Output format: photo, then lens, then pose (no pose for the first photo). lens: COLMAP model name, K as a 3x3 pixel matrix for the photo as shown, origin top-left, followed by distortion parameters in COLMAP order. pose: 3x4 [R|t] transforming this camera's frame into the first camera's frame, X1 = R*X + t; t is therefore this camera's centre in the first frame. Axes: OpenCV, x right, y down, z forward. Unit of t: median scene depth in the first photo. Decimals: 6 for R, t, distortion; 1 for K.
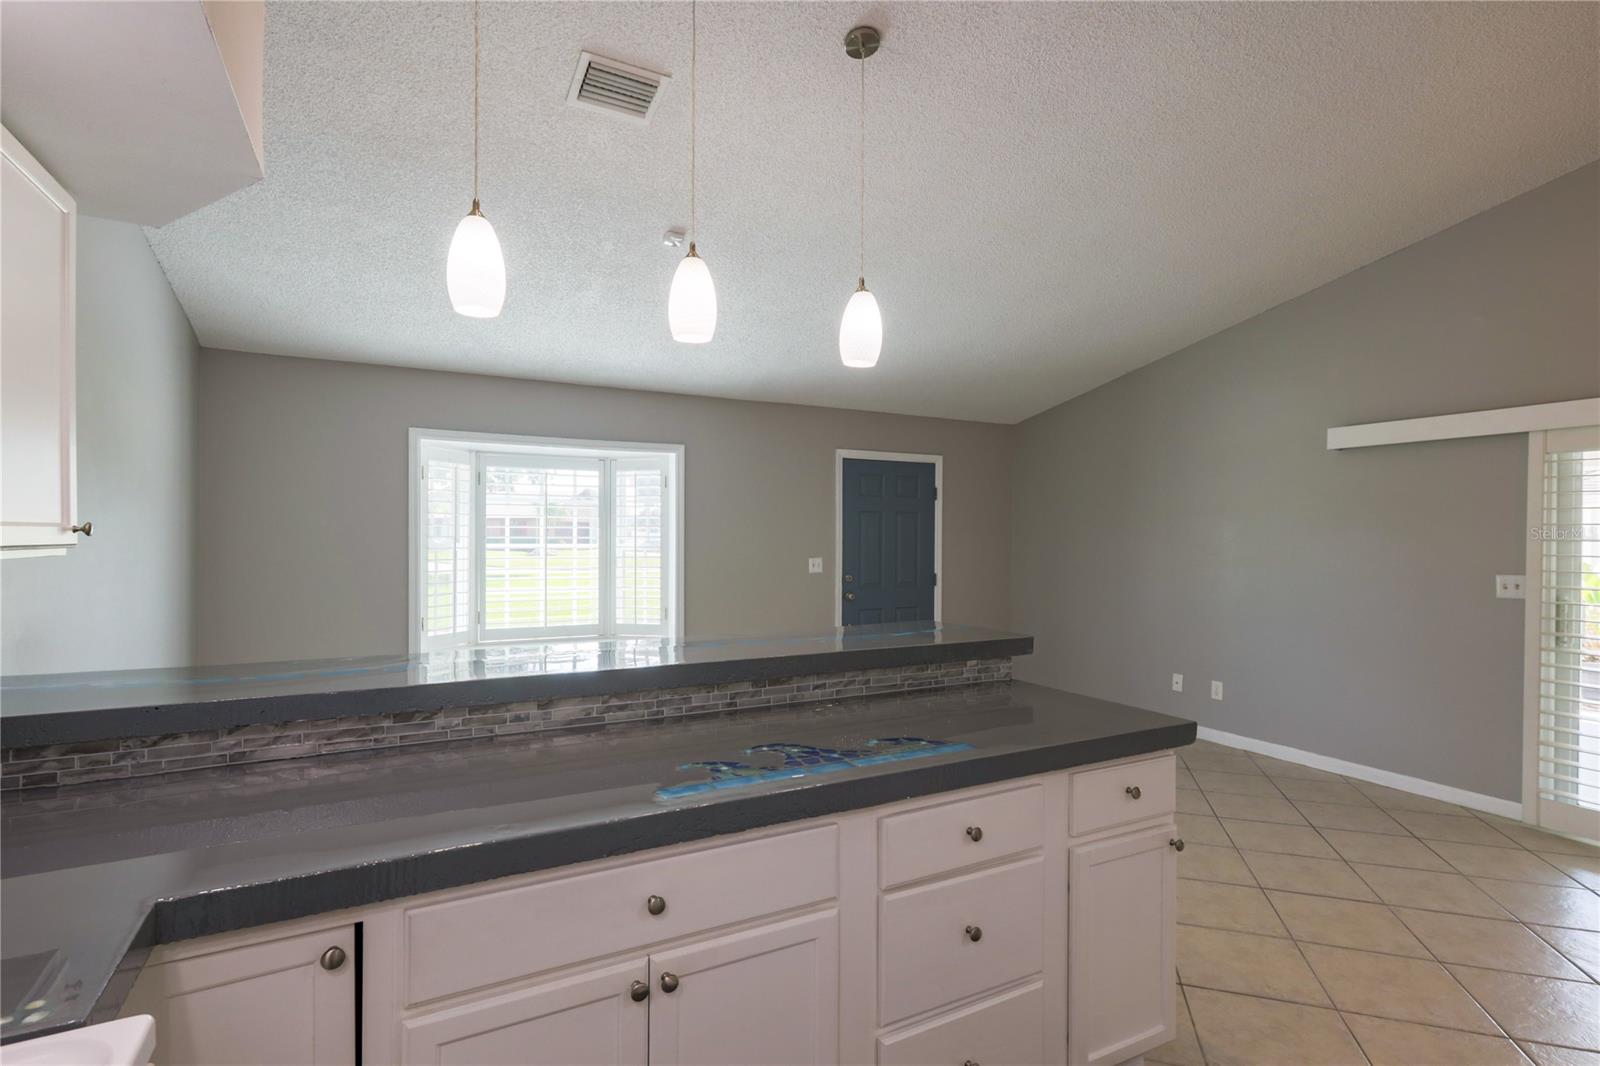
lens RADIAL K [[763.5, 0, 813.2], [0, 763.5, 535.3], [0, 0, 1]] dist [-0.006616, 0.003190]
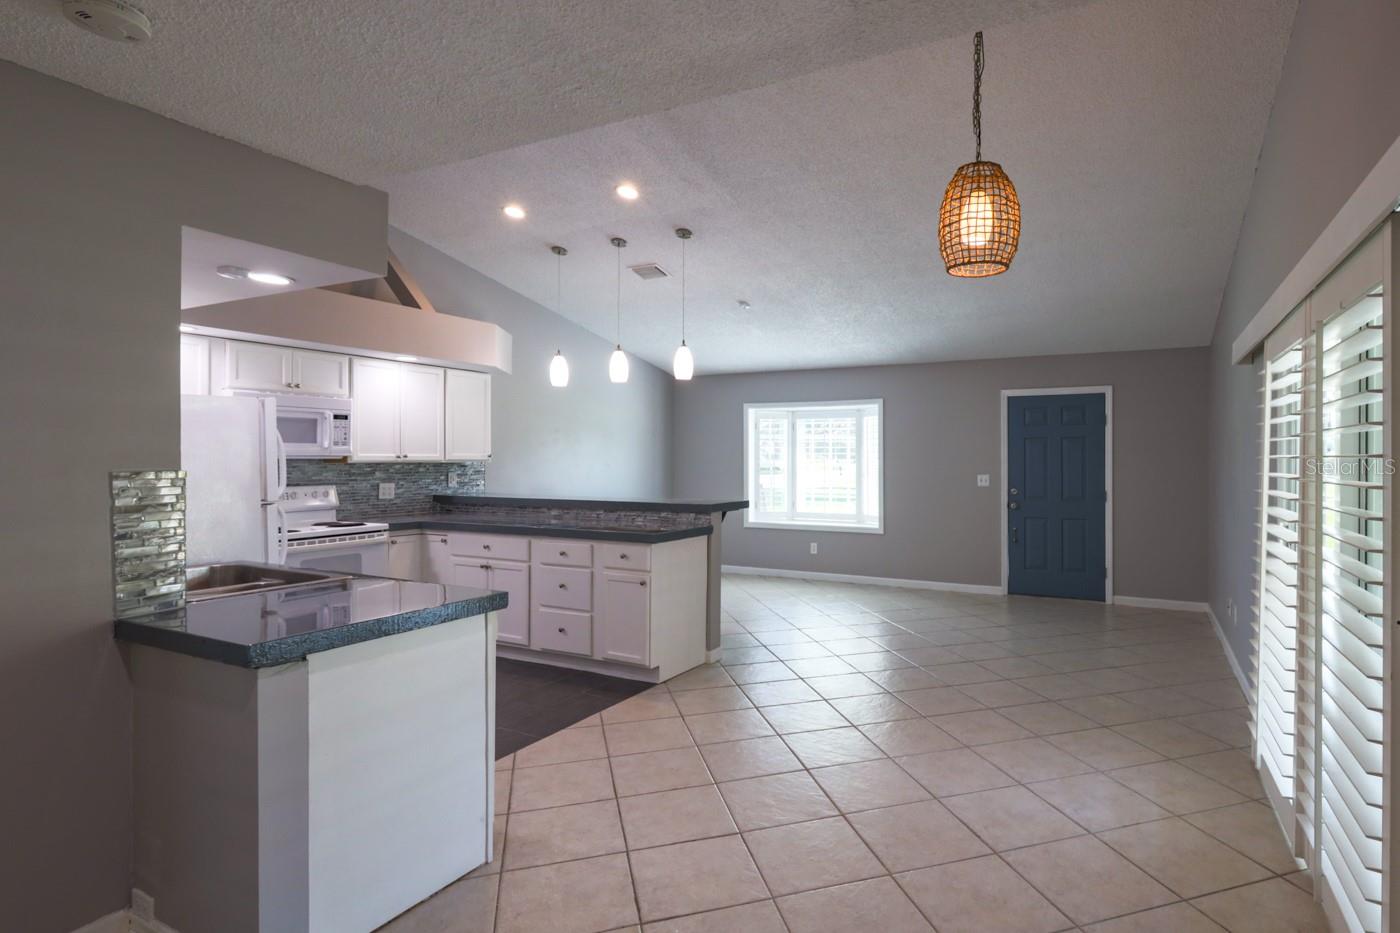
lens RADIAL K [[708.4, 0, 797.0], [0, 708.4, 461.0], [0, 0, 1]] dist [-0.003165, -0.000537]
pose [[0.595984, -0.001205, -0.802995, 0.921271], [0.001422, 0.999999, -0.000444, 0.007182], [0.802995, -0.000877, 0.595985, 0.018143]]
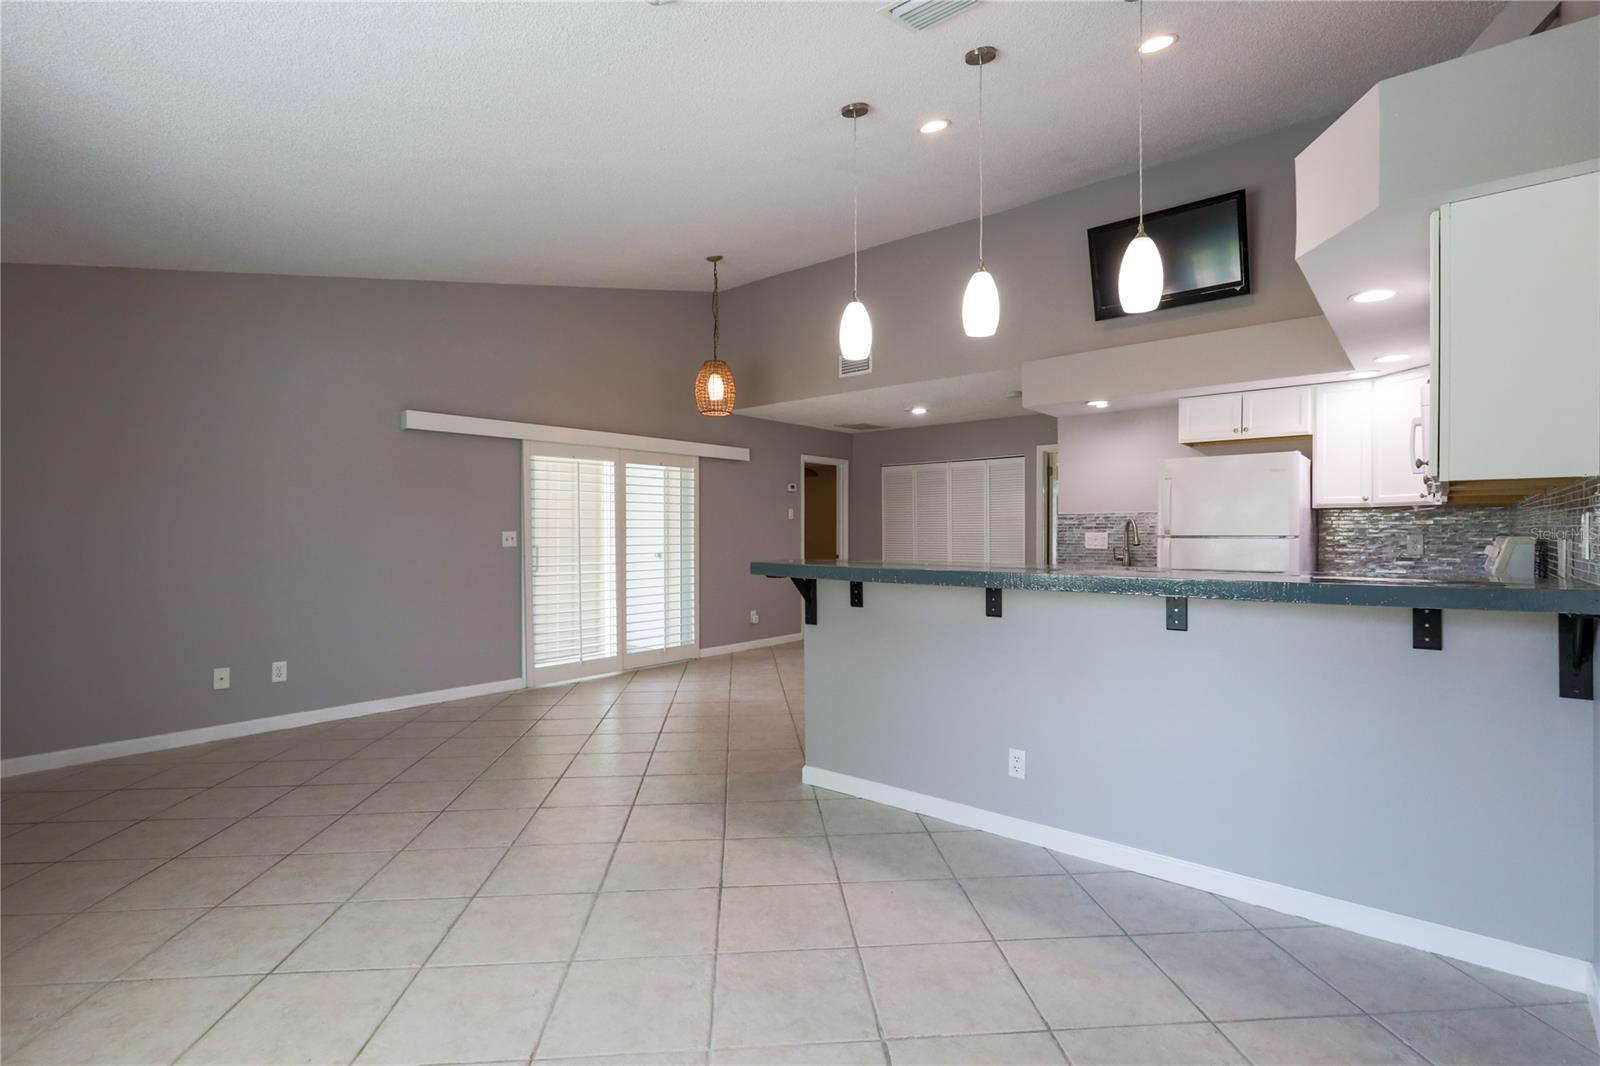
lens RADIAL K [[763.5, 0, 801.7], [0, 763.5, 531.8], [0, 0, 1]] dist [-0.006616, 0.003190]
pose [[-0.382681, -0.006077, 0.923861, -0.533275], [-0.000590, 0.999980, 0.006334, 0.031907], [-0.923880, 0.001879, -0.382677, 0.765588]]
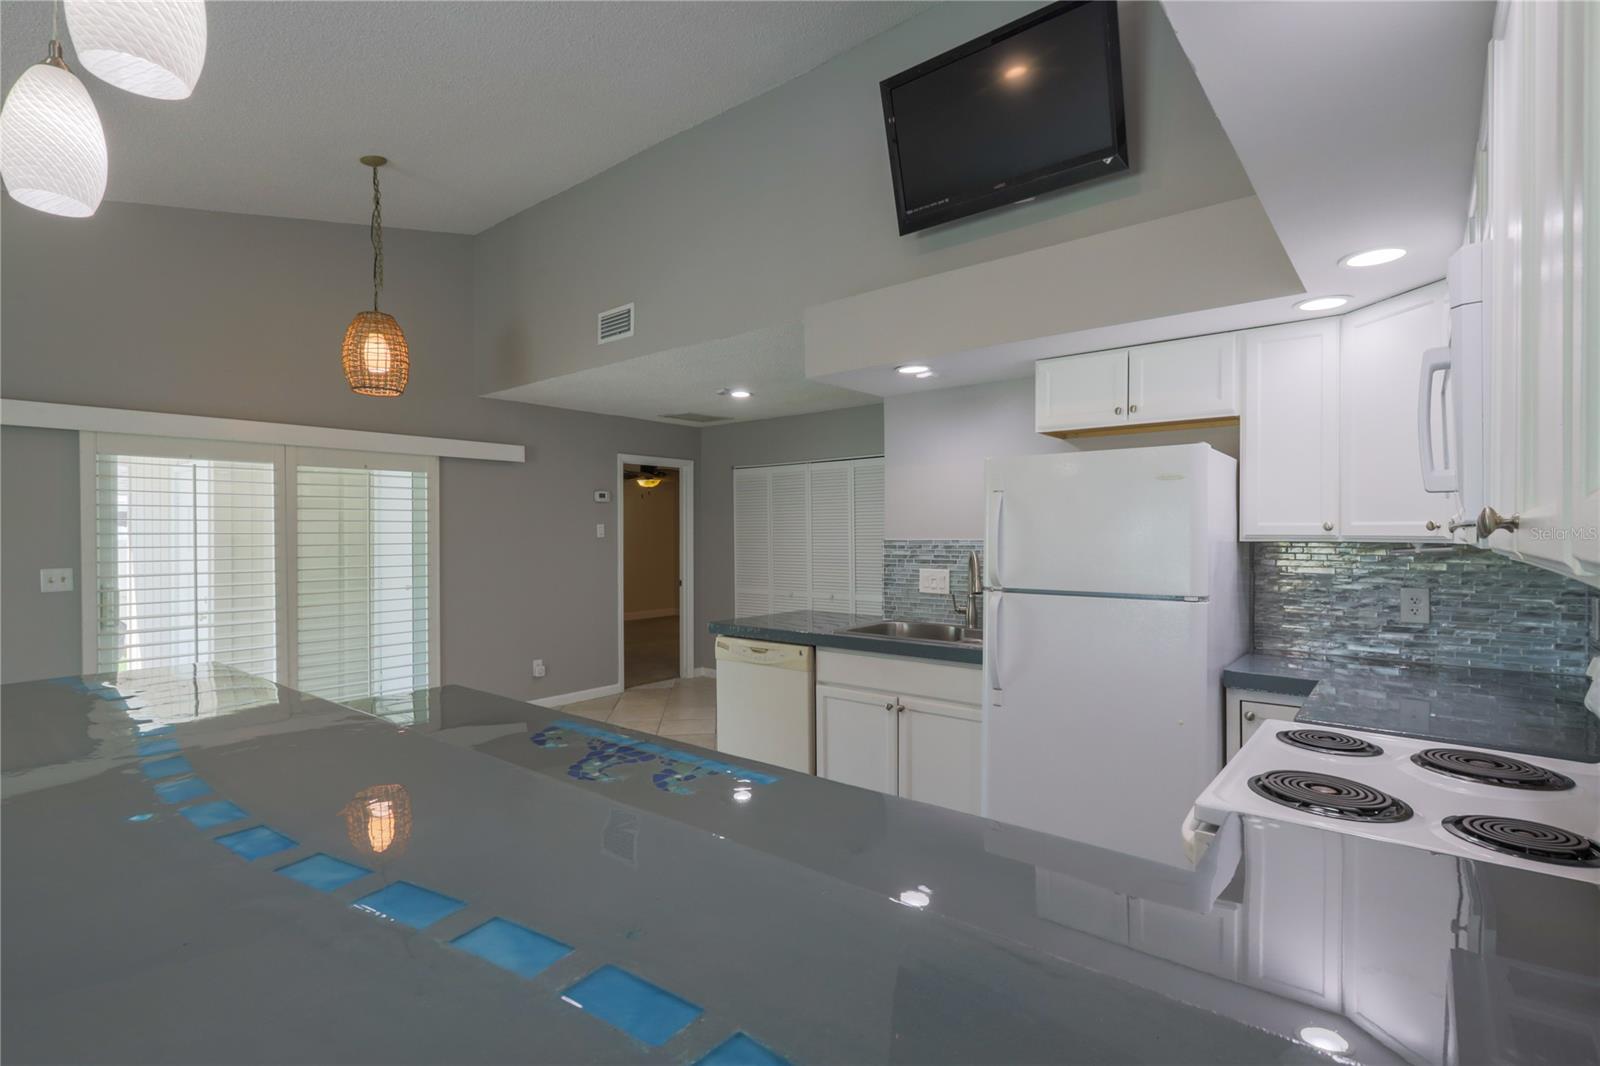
lens RADIAL K [[763.5, 0, 799.8], [0, 763.5, 532.5], [0, 0, 1]] dist [-0.006616, 0.003190]
pose [[-0.392650, -0.004704, 0.919676, -0.301121], [0.001875, 0.999981, 0.005915, -0.000131], [-0.919686, 0.004046, -0.392633, 0.356767]]
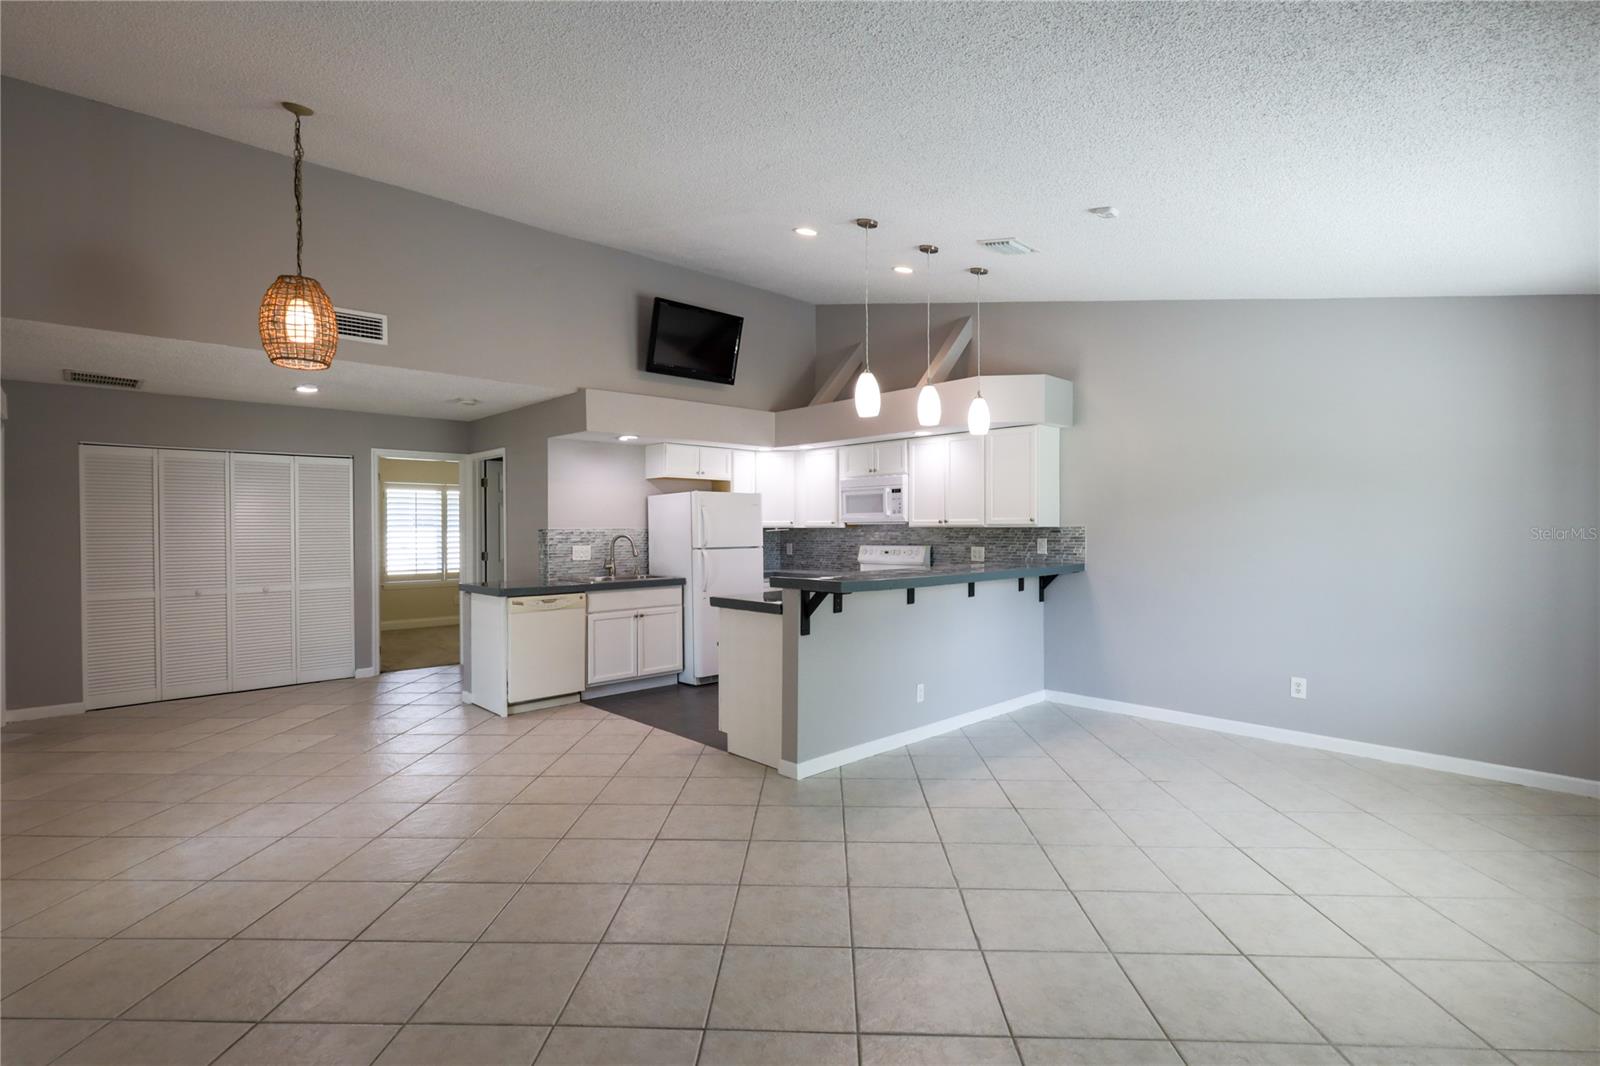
lens RADIAL K [[763.5, 0, 785.3], [0, 763.5, 527.0], [0, 0, 1]] dist [-0.006616, 0.003190]
pose [[-0.965281, -0.003400, -0.261190, 0.326633], [-0.002139, 0.999985, -0.005110, 0.014228], [0.261204, -0.004374, -0.965274, 1.240252]]
